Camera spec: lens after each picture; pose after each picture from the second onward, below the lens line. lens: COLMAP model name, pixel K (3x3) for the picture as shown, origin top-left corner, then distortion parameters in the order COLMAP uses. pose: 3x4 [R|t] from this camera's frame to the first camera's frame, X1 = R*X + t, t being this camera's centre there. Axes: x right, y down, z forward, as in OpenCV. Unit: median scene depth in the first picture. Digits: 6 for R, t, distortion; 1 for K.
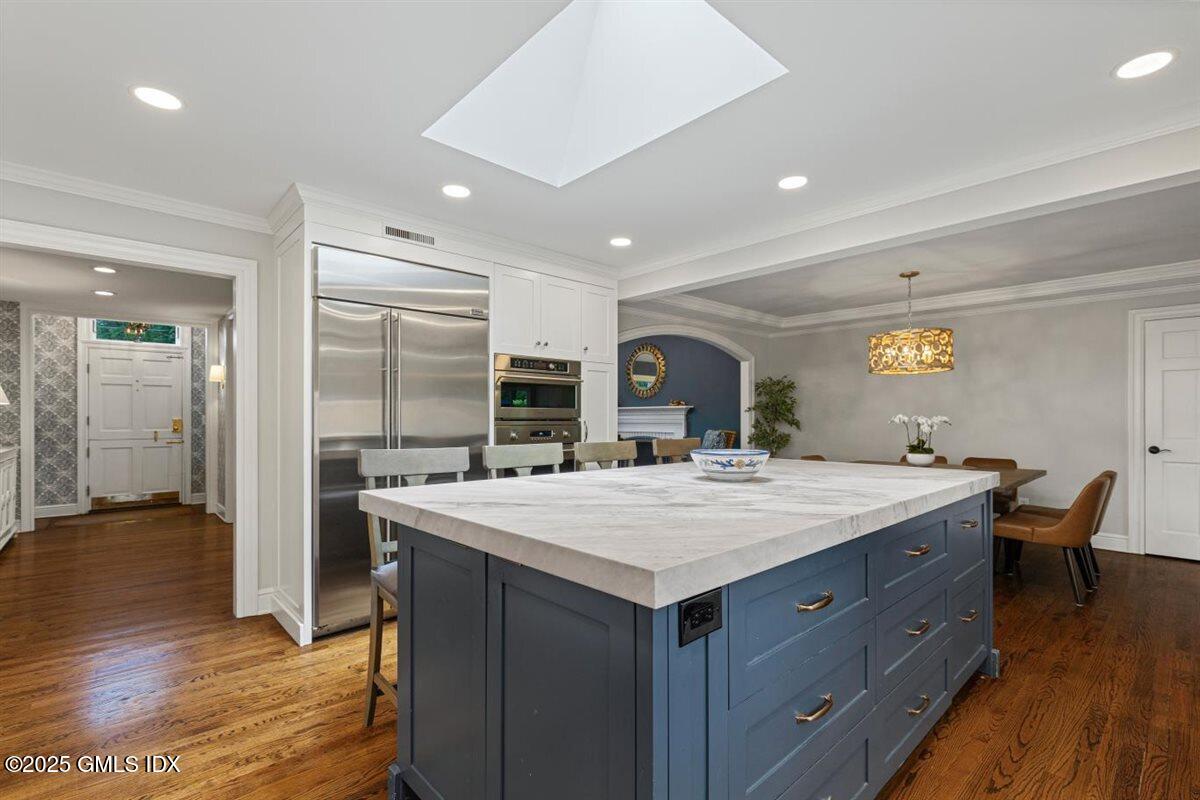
lens RADIAL K [[543.5, 0, 607.8], [0, 543.5, 411.0], [0, 0, 1]] dist [0.003502, -0.002016]
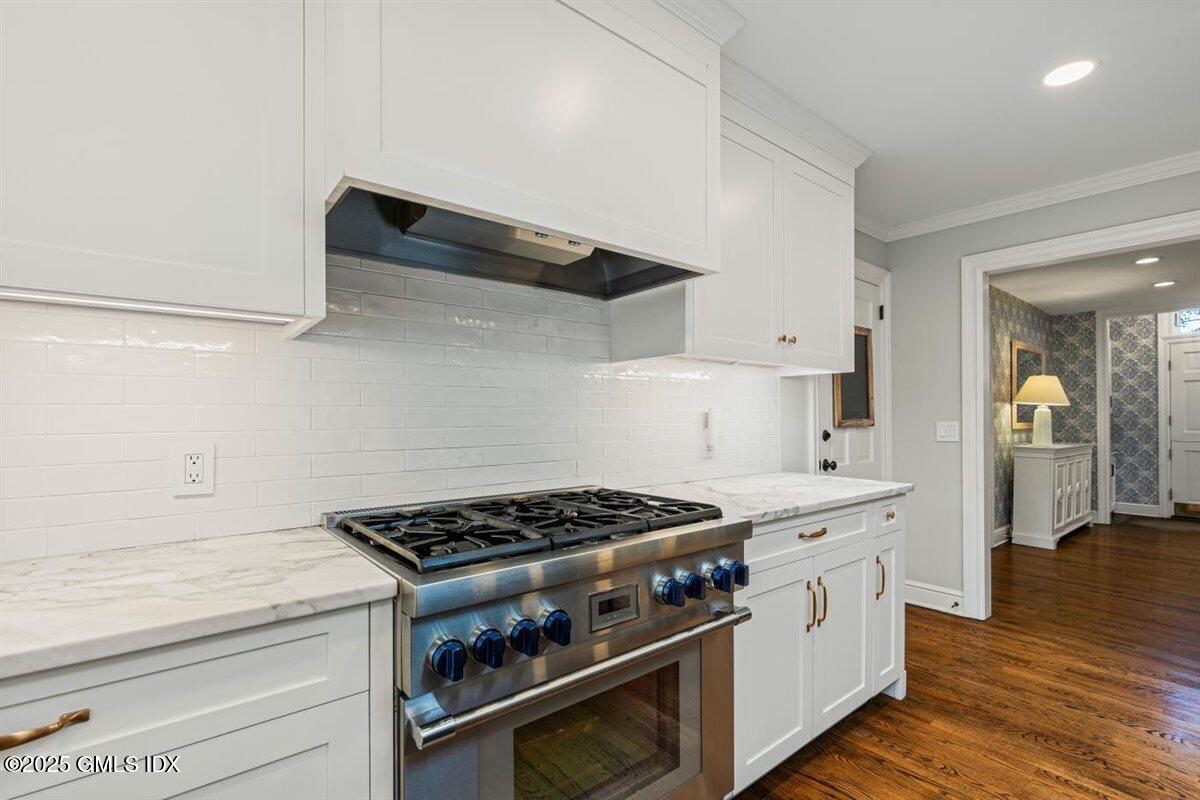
lens RADIAL K [[543.5, 0, 617.3], [0, 543.5, 416.1], [0, 0, 1]] dist [0.003502, -0.002016]
pose [[-0.062499, 0.002226, -0.998043, 0.058098], [0.008268, 0.999964, 0.001712, 0.000485], [0.998011, -0.008144, -0.062515, 0.111360]]
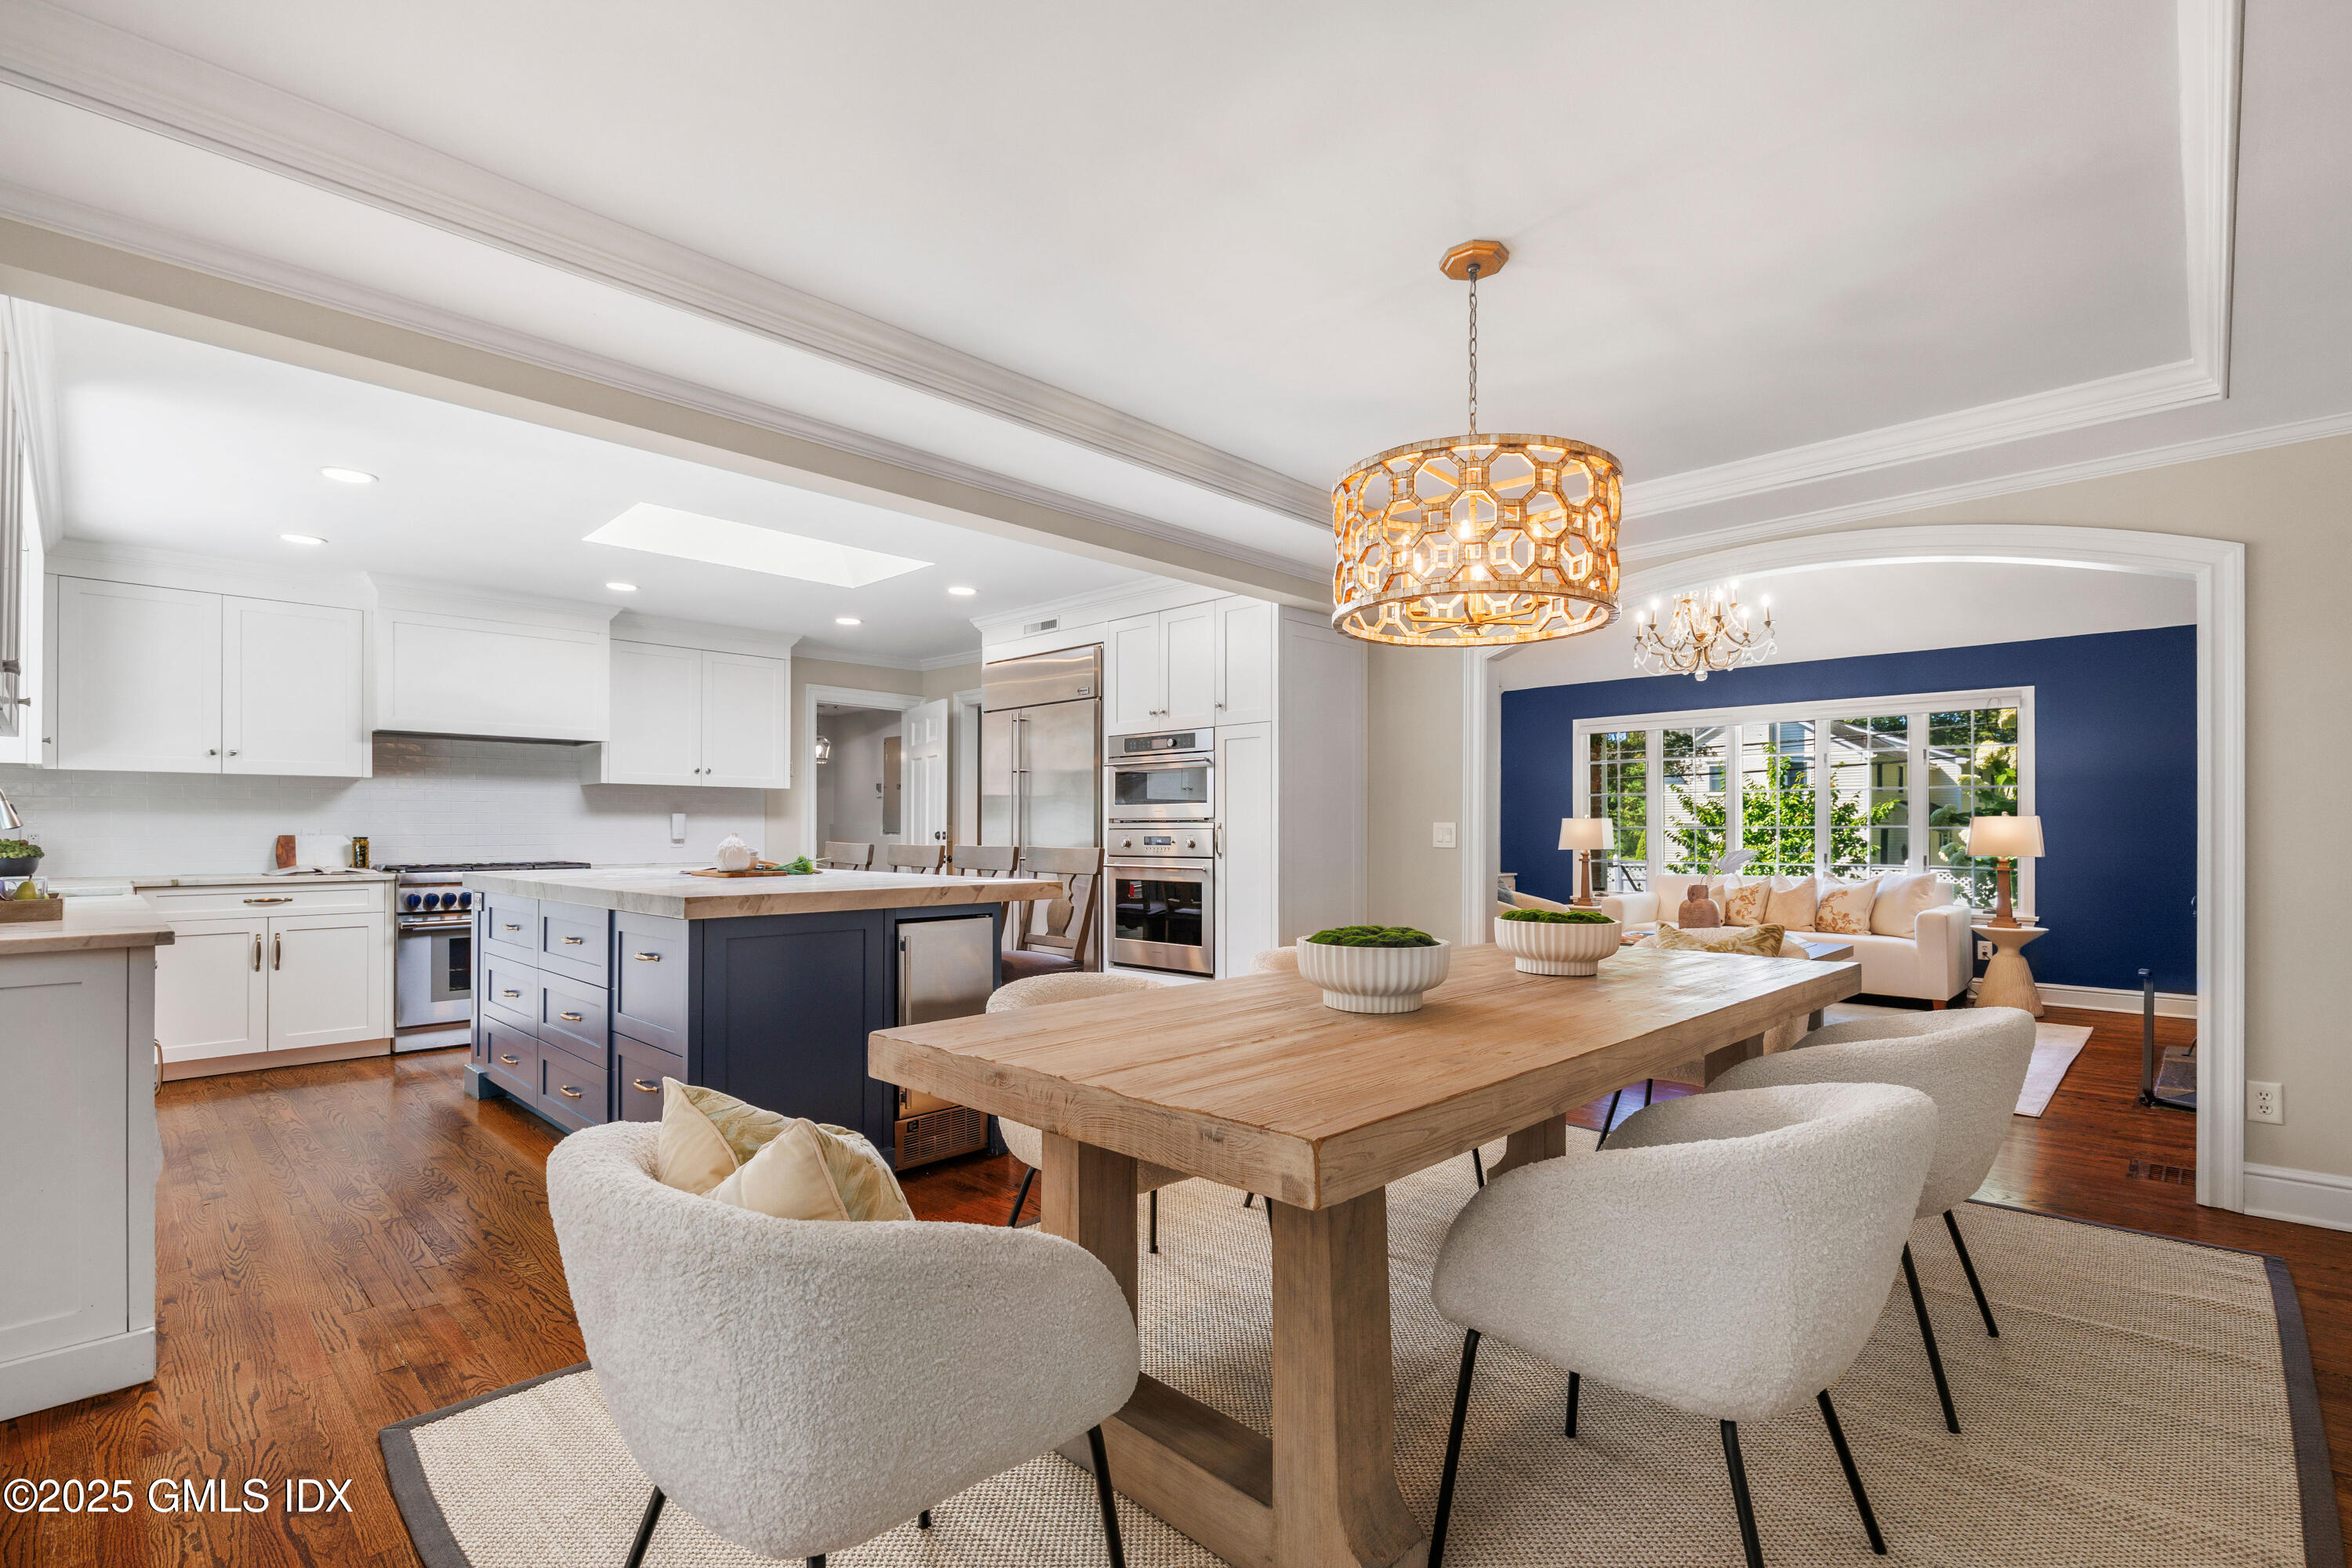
lens RADIAL K [[1065.3, 0, 1201.0], [0, 1065.3, 813.8], [0, 0, 1]] dist [0.003502, -0.002016]
pose [[0.057018, -0.012554, -0.998294, 0.922868], [0.008032, 0.999894, -0.012116, 0.017550], [0.998341, -0.007328, 0.057112, 0.722275]]
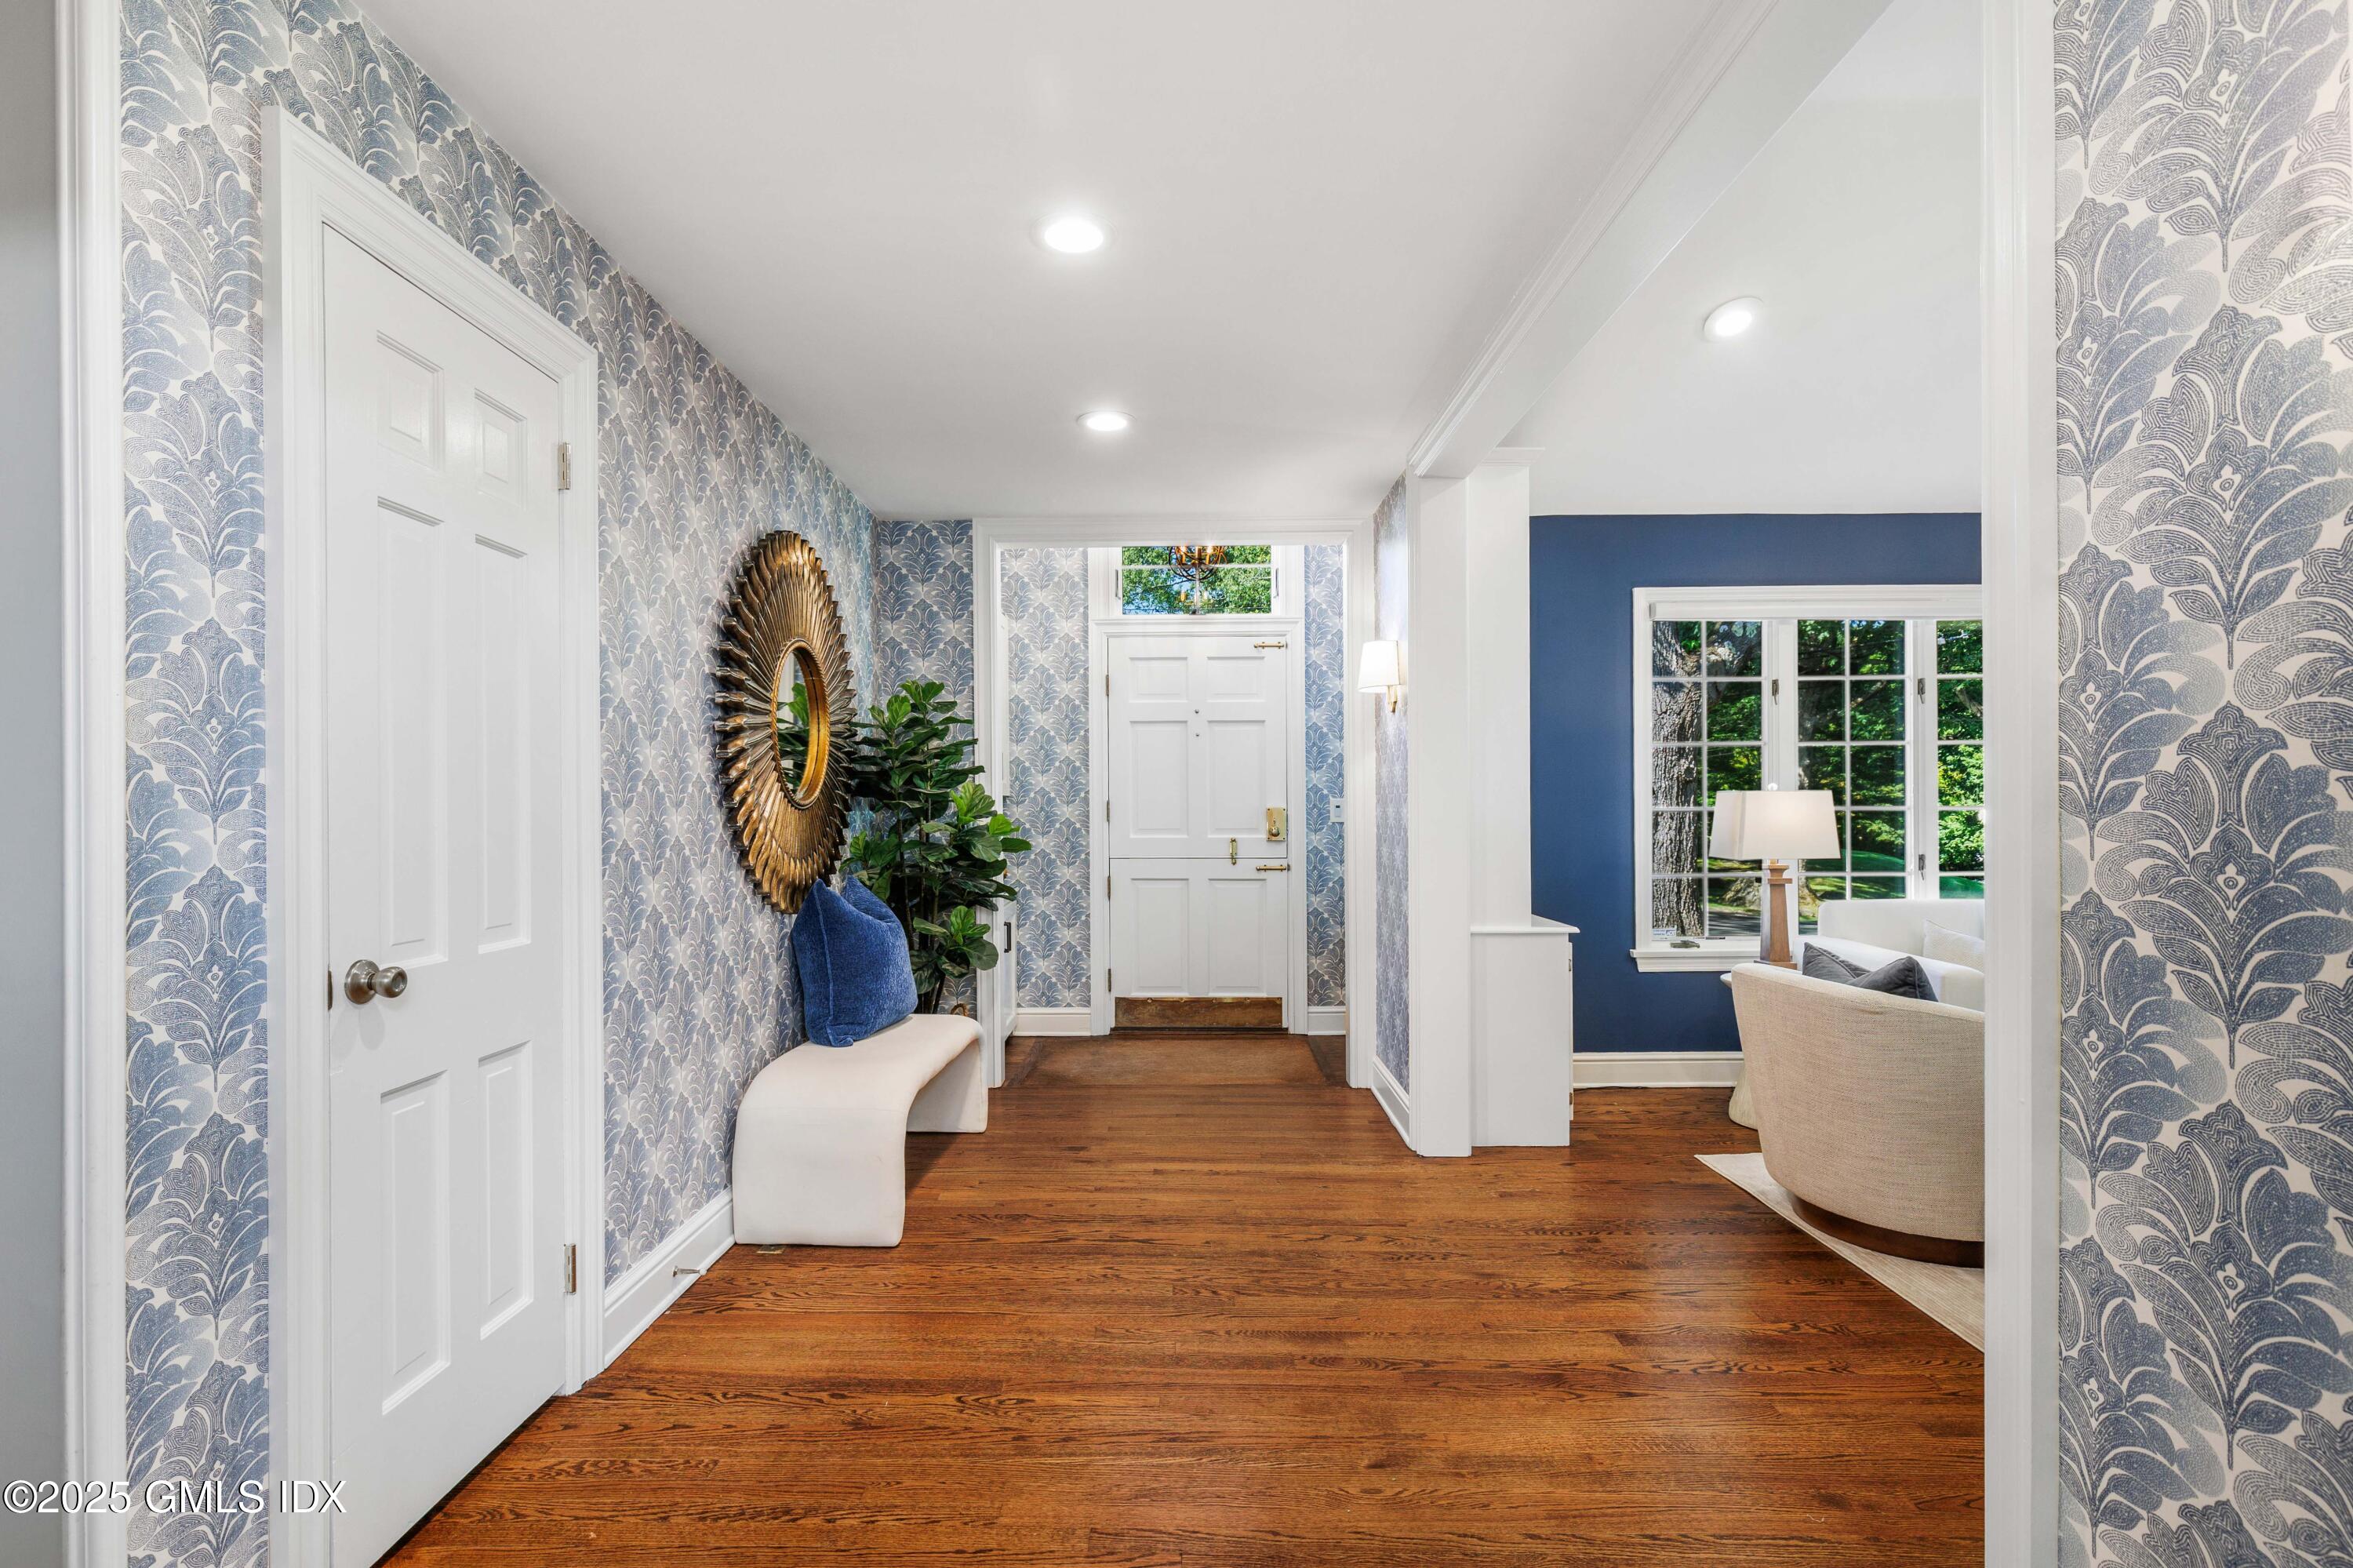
lens RADIAL K [[1065.8, 0, 1175.7], [0, 1065.8, 792.7], [0, 0, 1]] dist [0.003502, -0.002016]
pose [[0.726757, -0.010062, -0.686820, -0.403116], [0.007857, 0.999949, -0.006335, 0.010304], [0.686849, -0.000793, 0.726800, 0.499841]]
